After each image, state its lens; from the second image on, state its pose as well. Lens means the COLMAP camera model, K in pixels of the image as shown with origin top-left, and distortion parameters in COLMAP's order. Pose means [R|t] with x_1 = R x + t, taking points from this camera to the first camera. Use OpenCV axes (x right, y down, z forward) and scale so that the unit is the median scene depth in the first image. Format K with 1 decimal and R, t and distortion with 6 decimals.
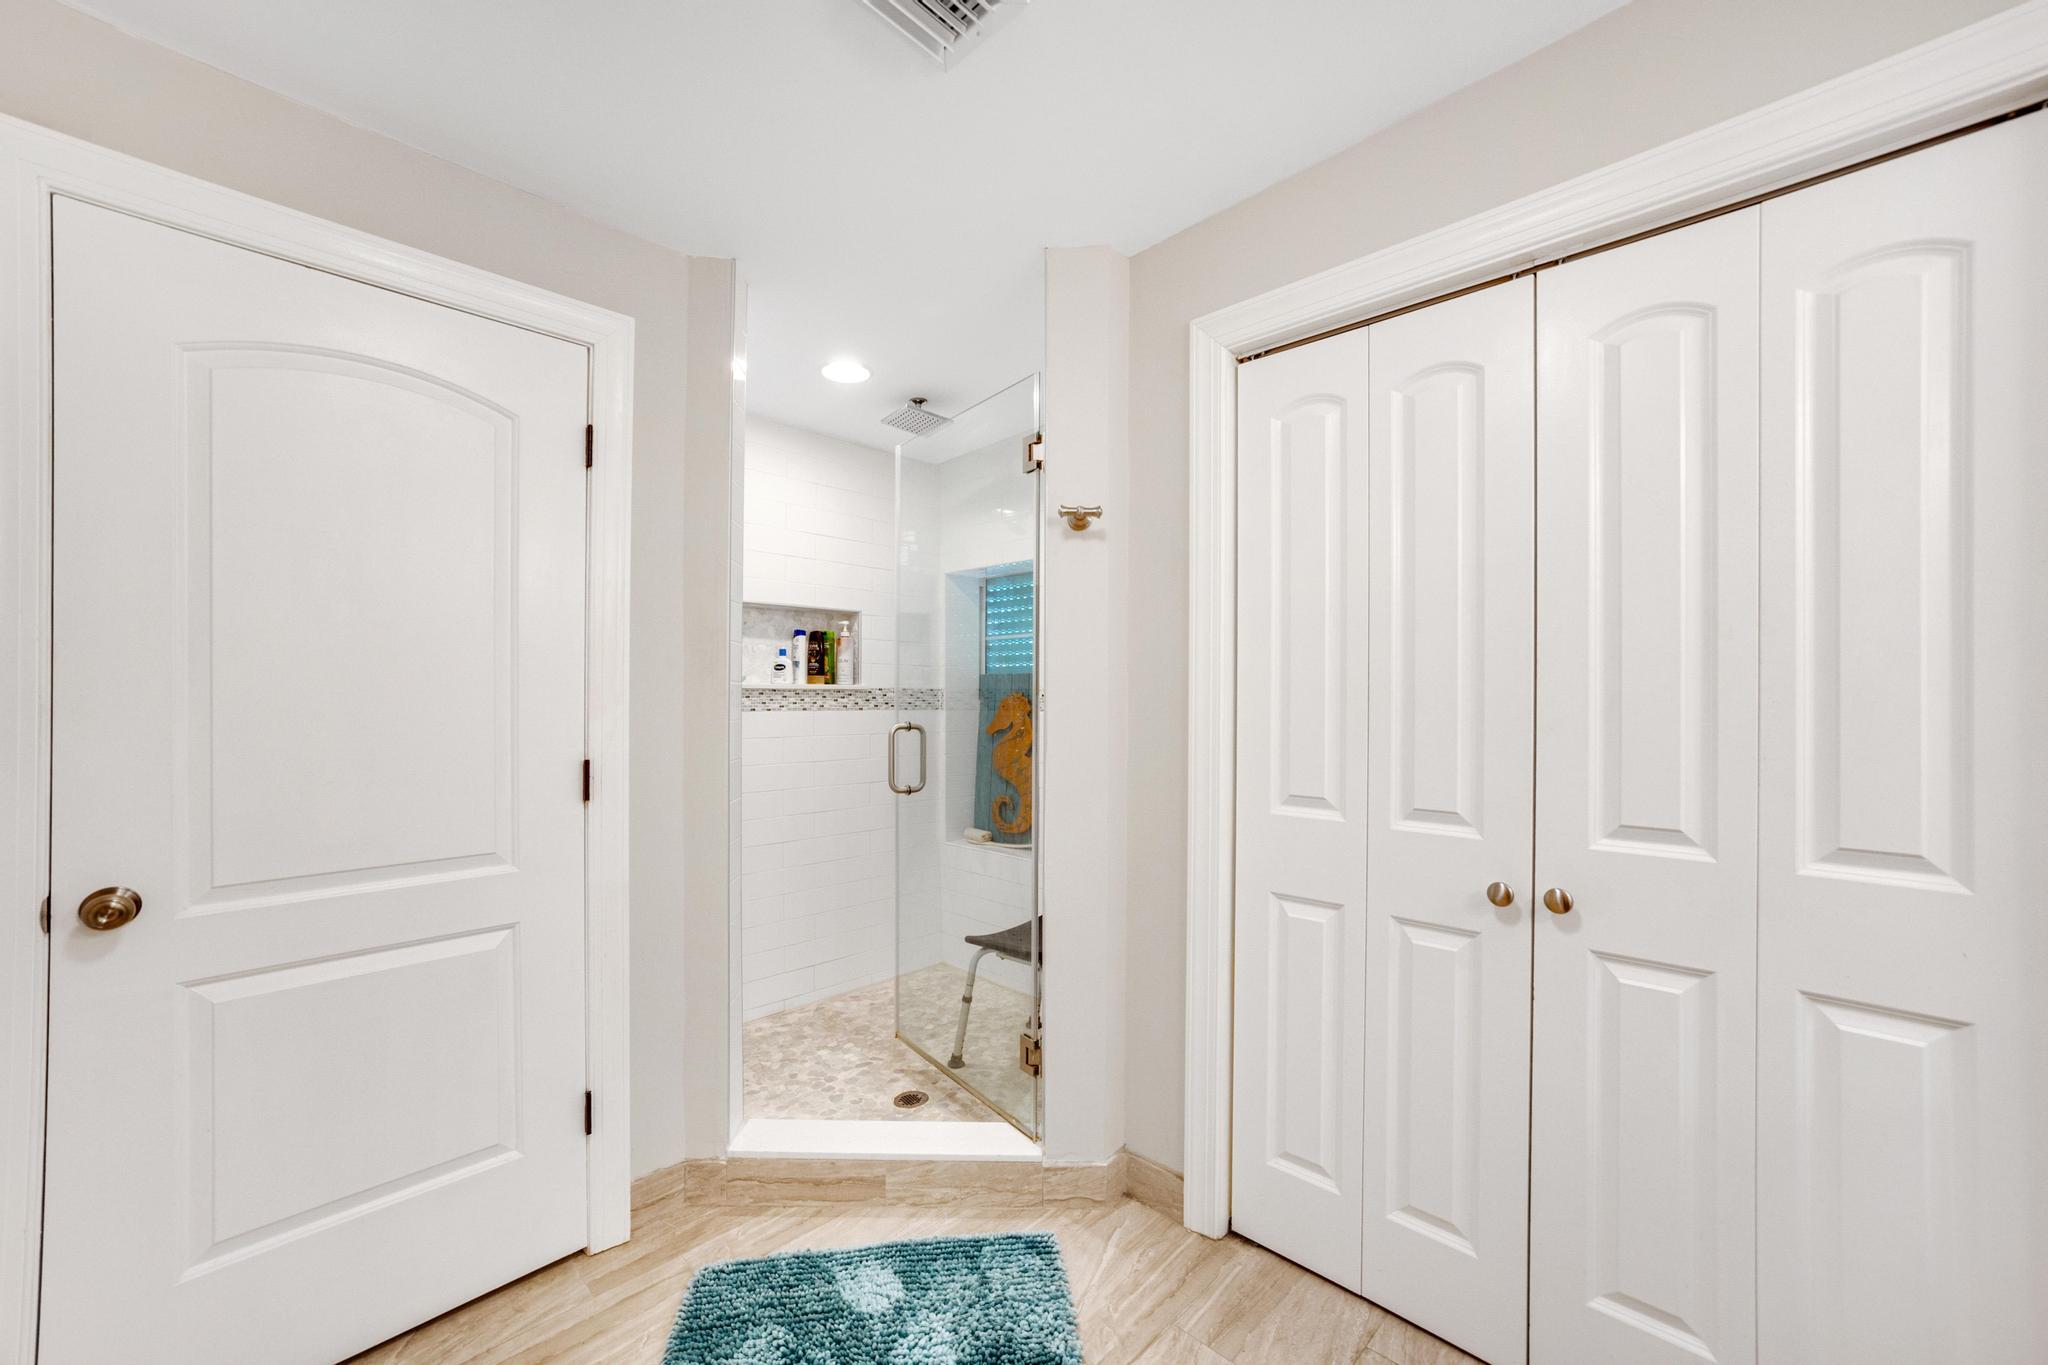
lens RADIAL K [[780.9, 0, 1024.0], [0, 780.9, 701.1], [0, 0, 1]] dist [-0.014203, 0.000078]
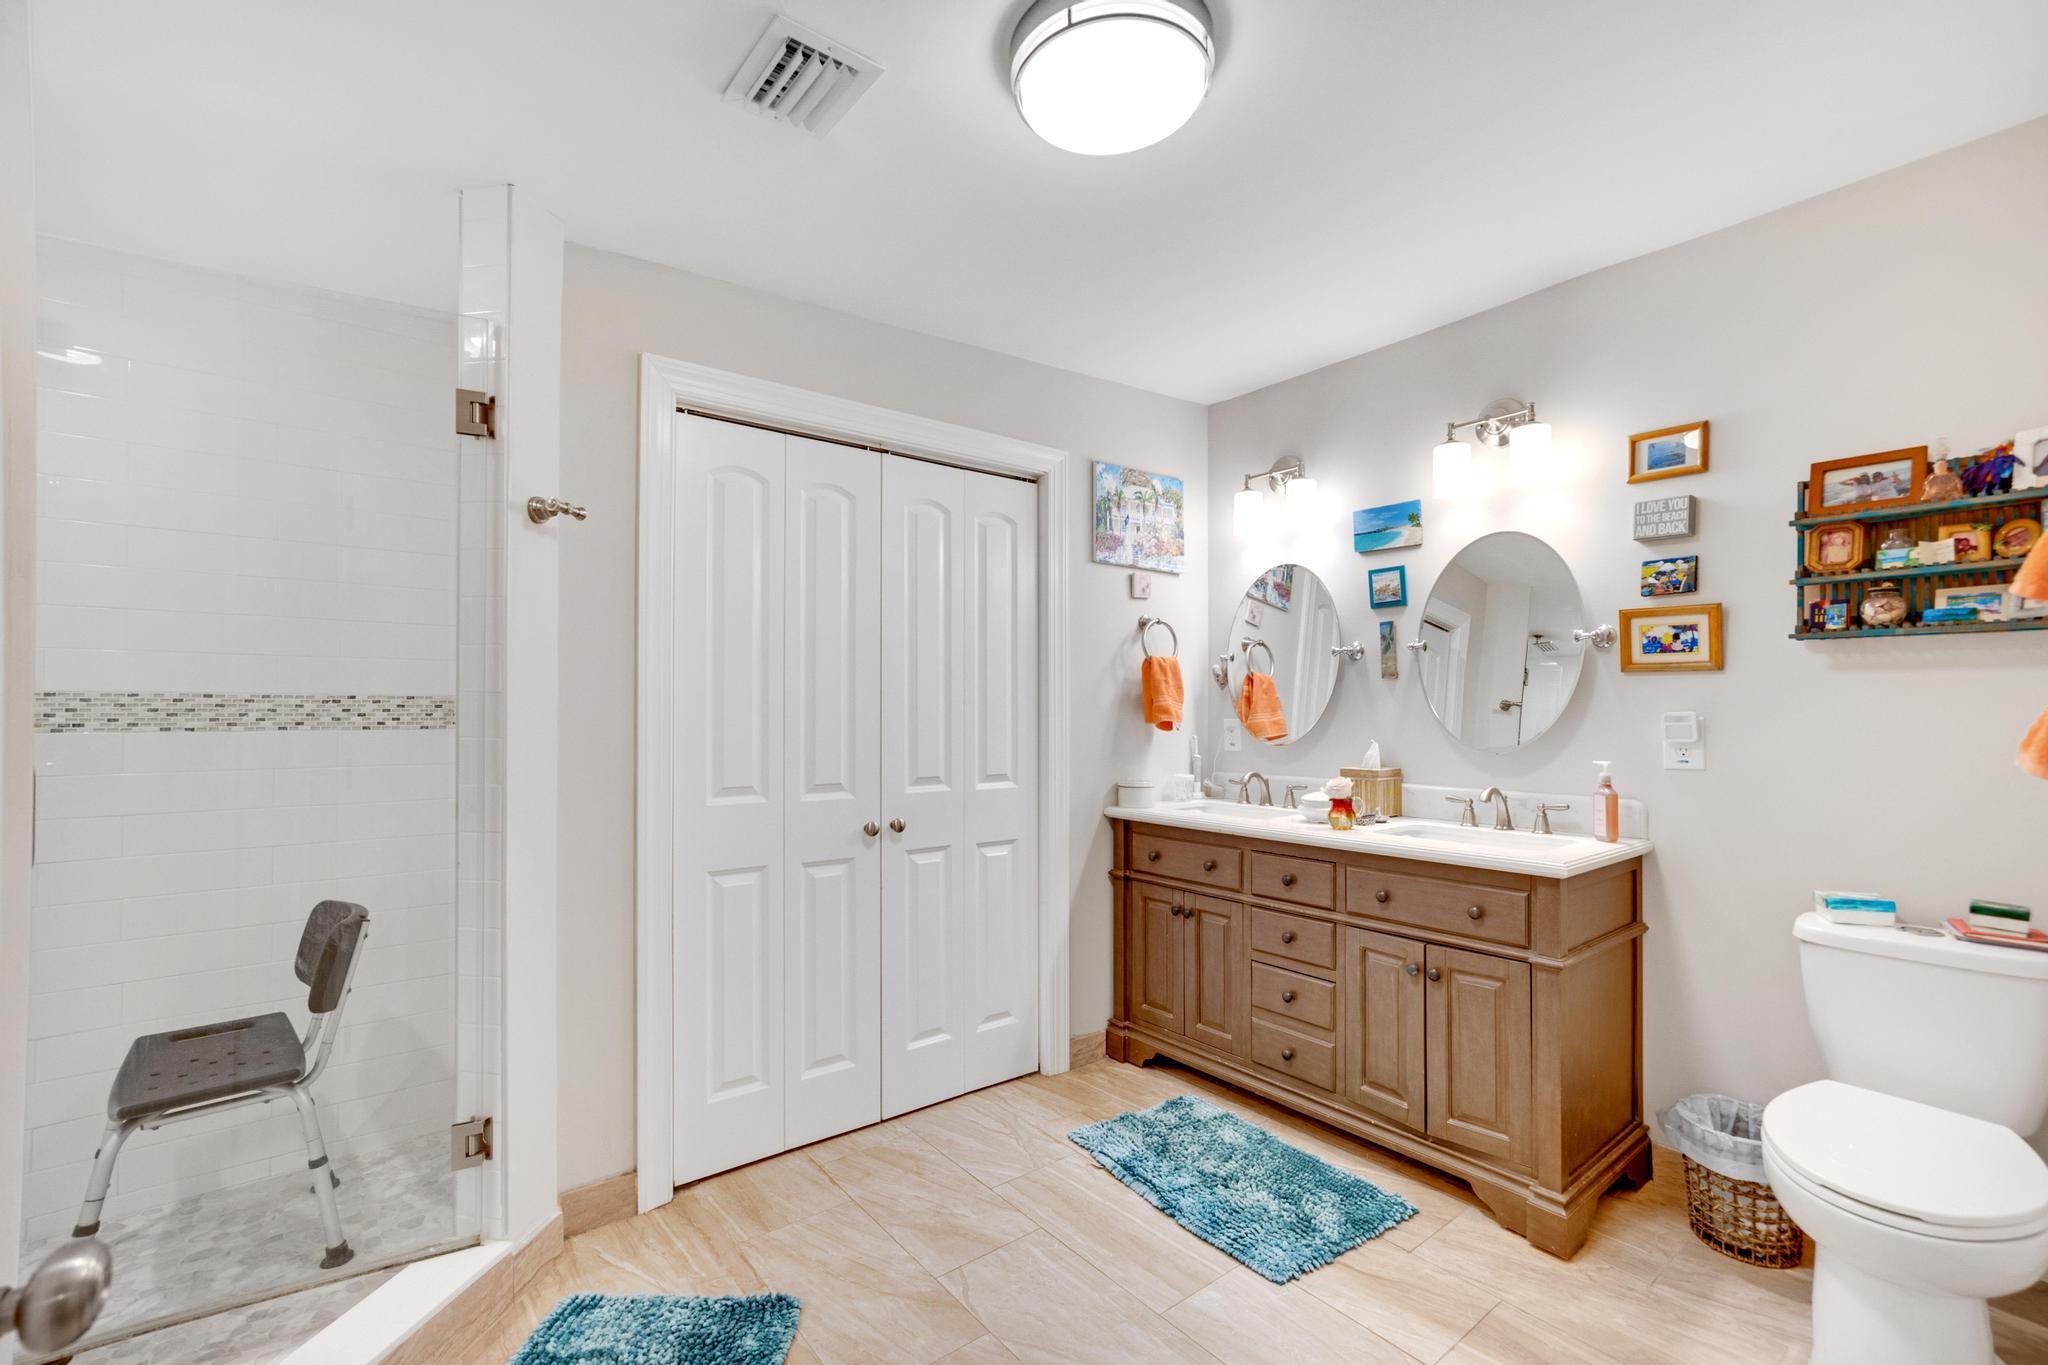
lens RADIAL K [[884.7, 0, 1023.9], [0, 884.7, 703.1], [0, 0, 1]] dist [0.000439, 0.000069]
pose [[0.141794, 0.002918, 0.989892, -1.000098], [-0.000265, 0.999996, -0.002910, -0.008943], [-0.989896, 0.000150, 0.141794, 0.352730]]
